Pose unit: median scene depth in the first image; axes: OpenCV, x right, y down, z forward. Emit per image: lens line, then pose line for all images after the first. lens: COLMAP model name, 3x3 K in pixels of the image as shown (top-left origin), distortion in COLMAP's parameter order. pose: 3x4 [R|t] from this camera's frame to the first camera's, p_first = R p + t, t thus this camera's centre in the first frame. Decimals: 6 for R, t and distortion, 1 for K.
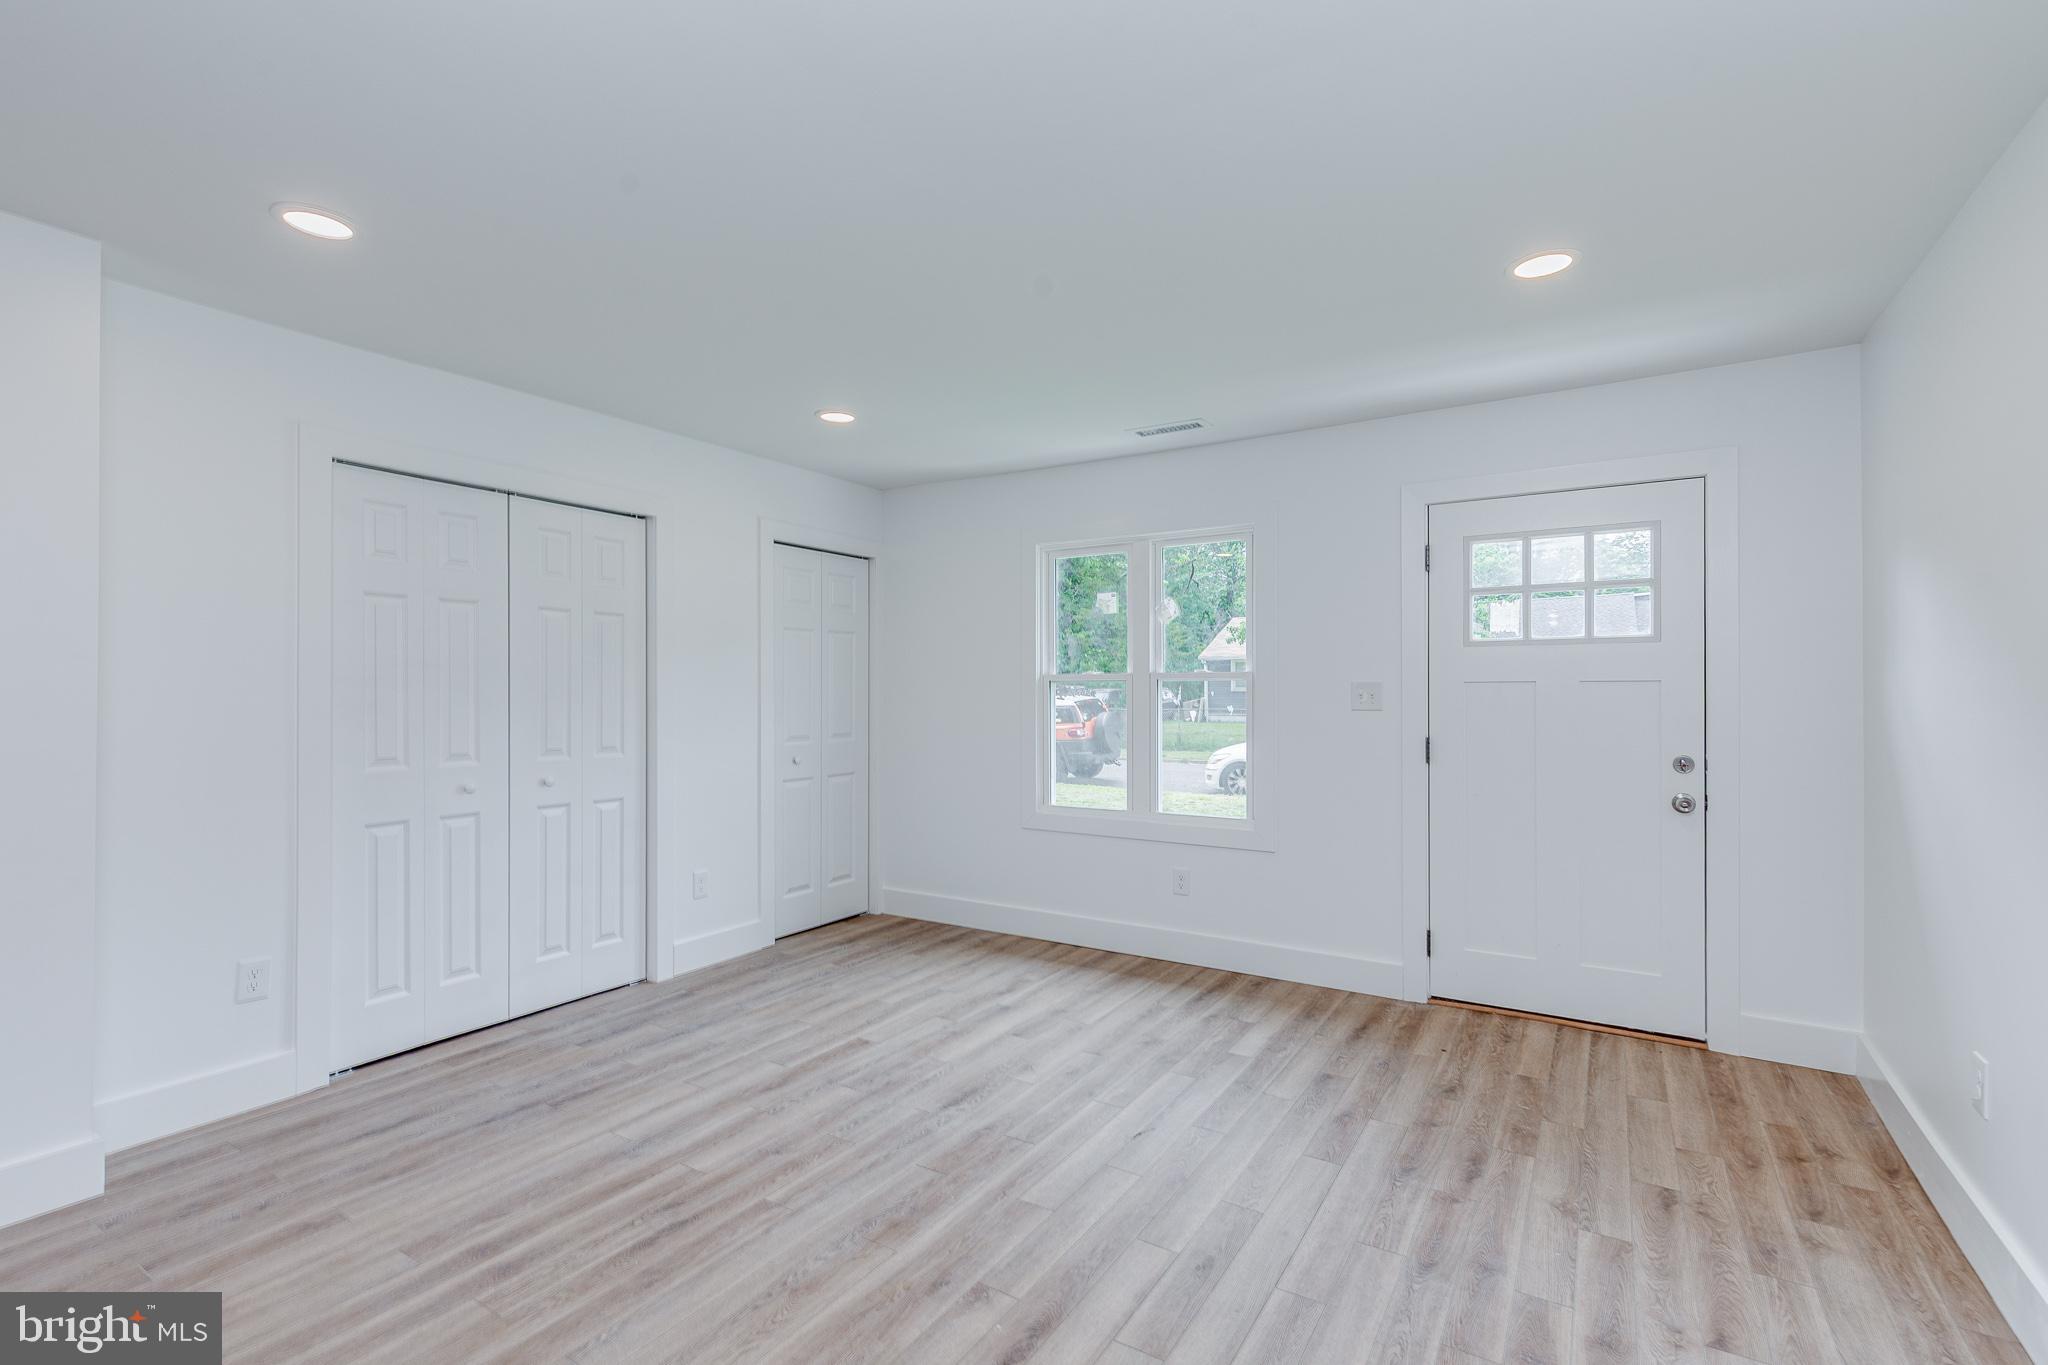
lens RADIAL K [[929.6, 0, 1016.5], [0, 929.6, 697.0], [0, 0, 1]] dist [0.008101, -0.003590]
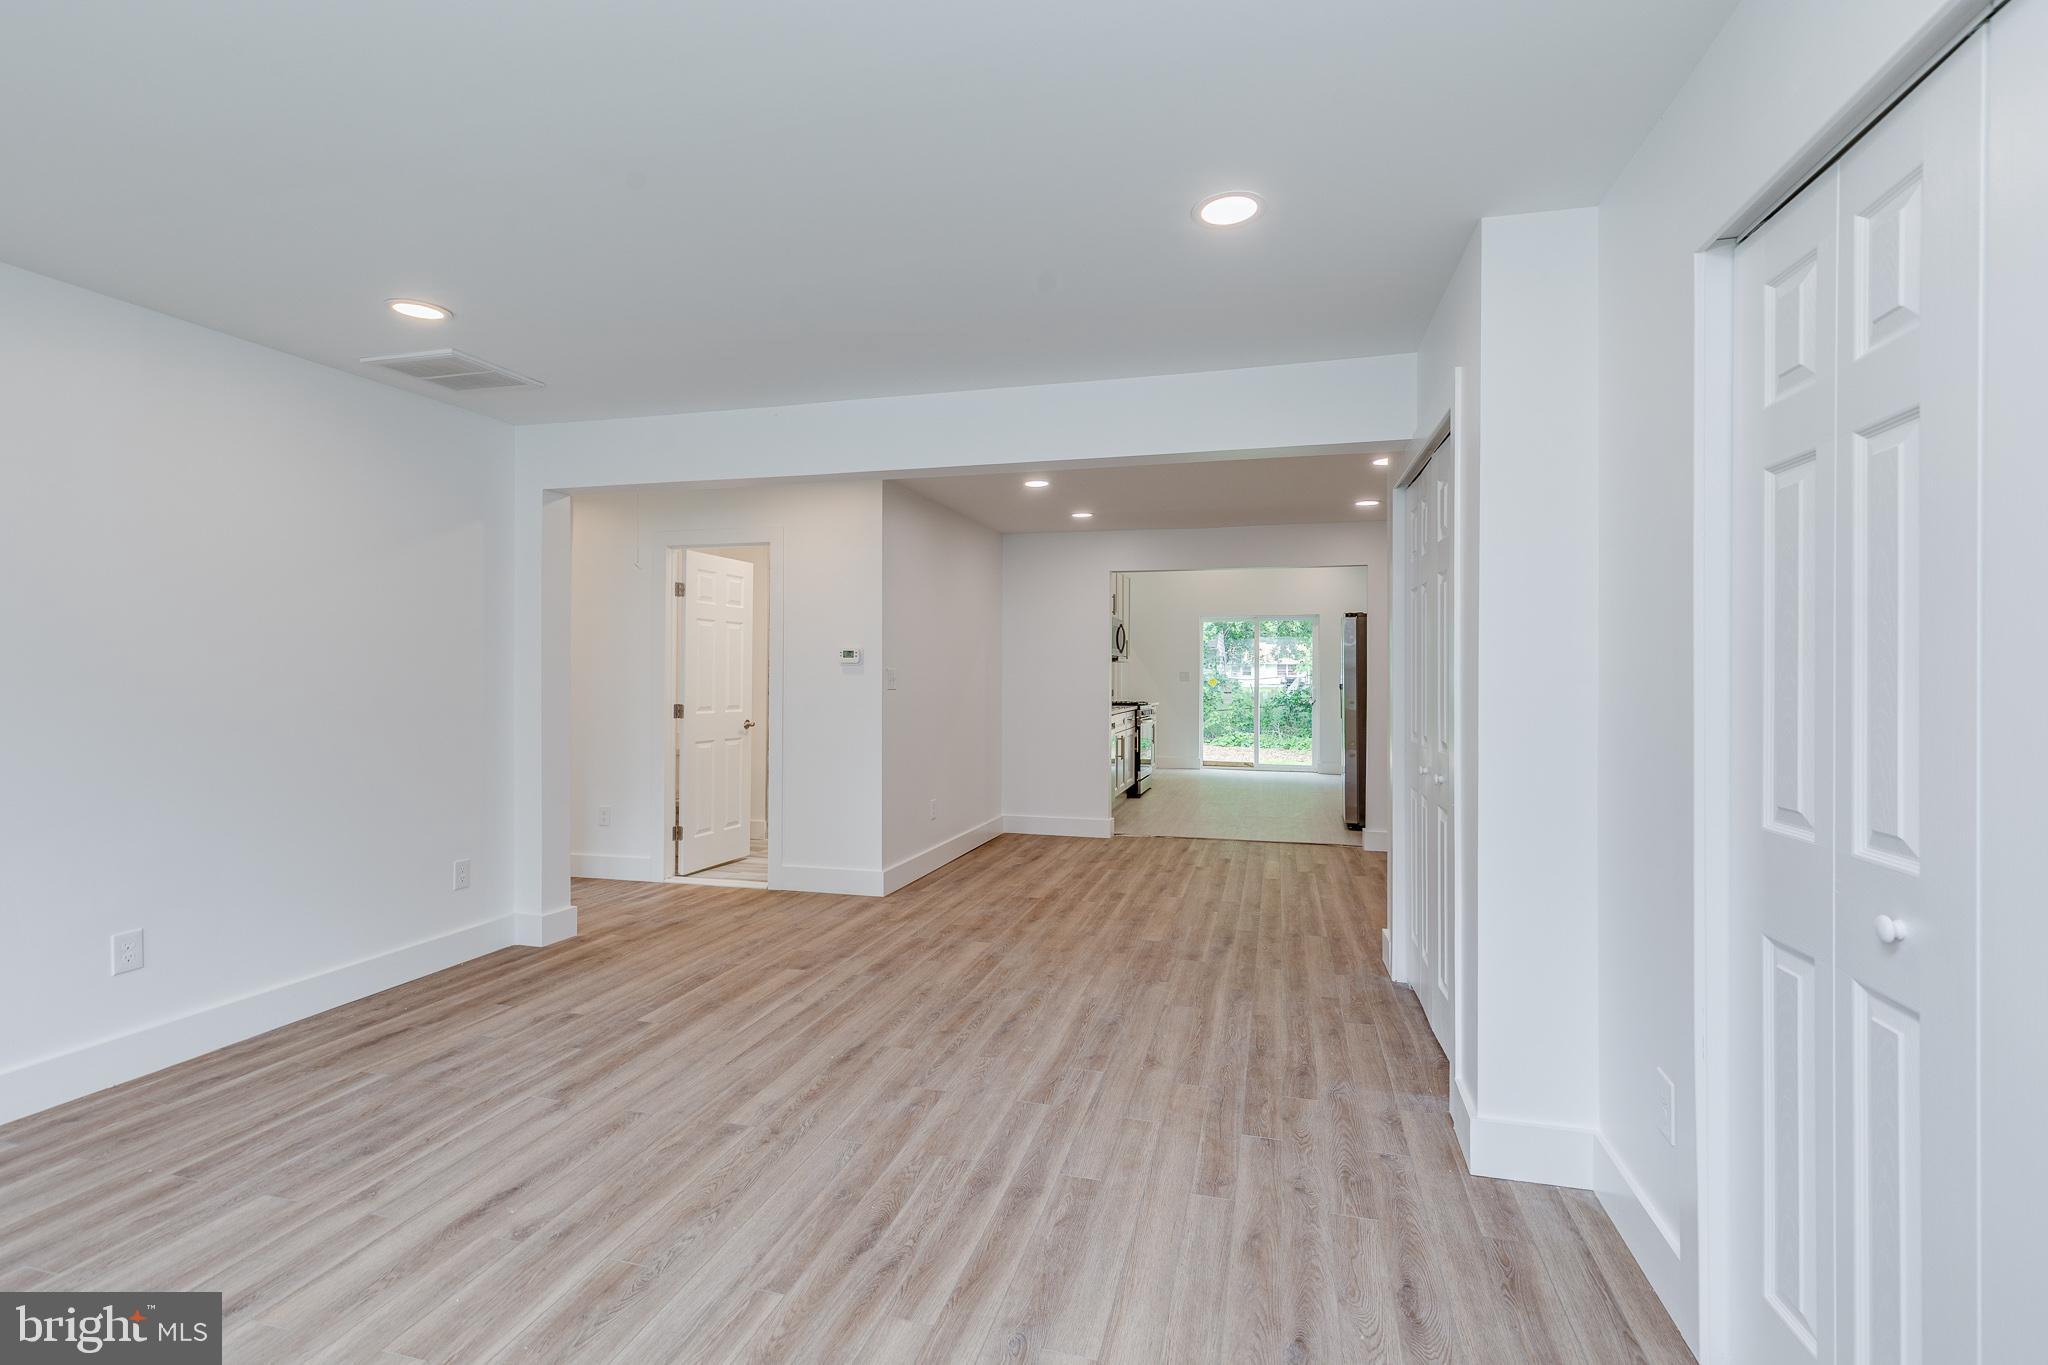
lens RADIAL K [[929.6, 0, 1025.5], [0, 929.6, 665.6], [0, 0, 1]] dist [0.008101, -0.003590]
pose [[-0.956846, -0.004595, -0.290558, -0.200412], [-0.002544, 0.999969, -0.007435, -0.003163], [0.290583, -0.006375, -0.956828, 1.582064]]
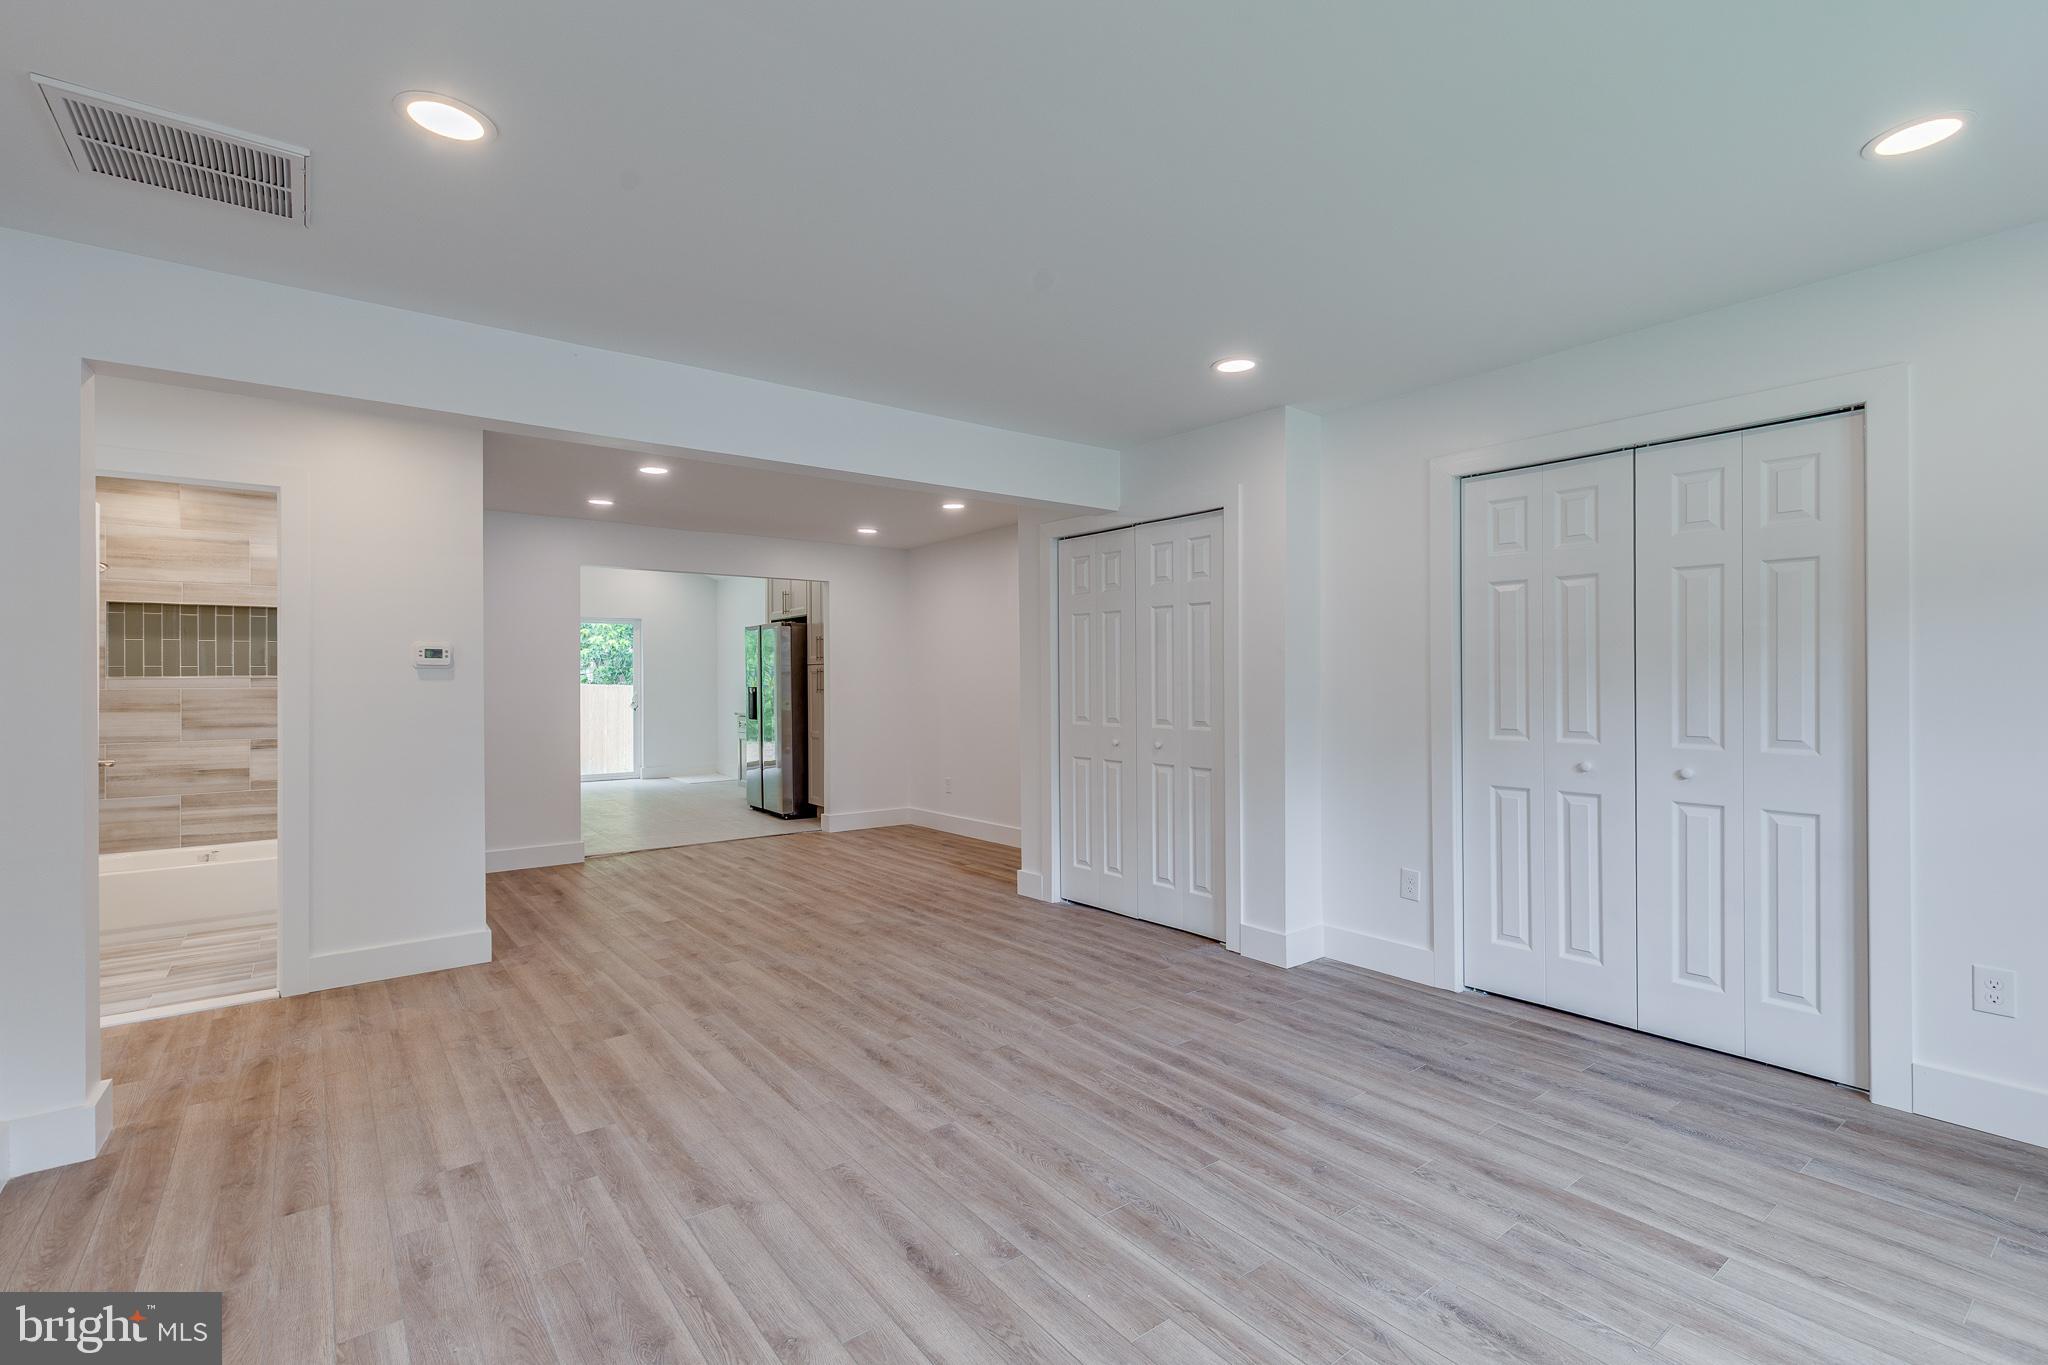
lens RADIAL K [[929.6, 0, 1029.3], [0, 929.6, 678.3], [0, 0, 1]] dist [0.008101, -0.003590]
pose [[-0.344212, 0.003094, -0.938887, 0.665335], [0.004802, 0.999987, 0.001535, -0.000035], [0.938880, -0.003980, -0.344223, 0.996317]]
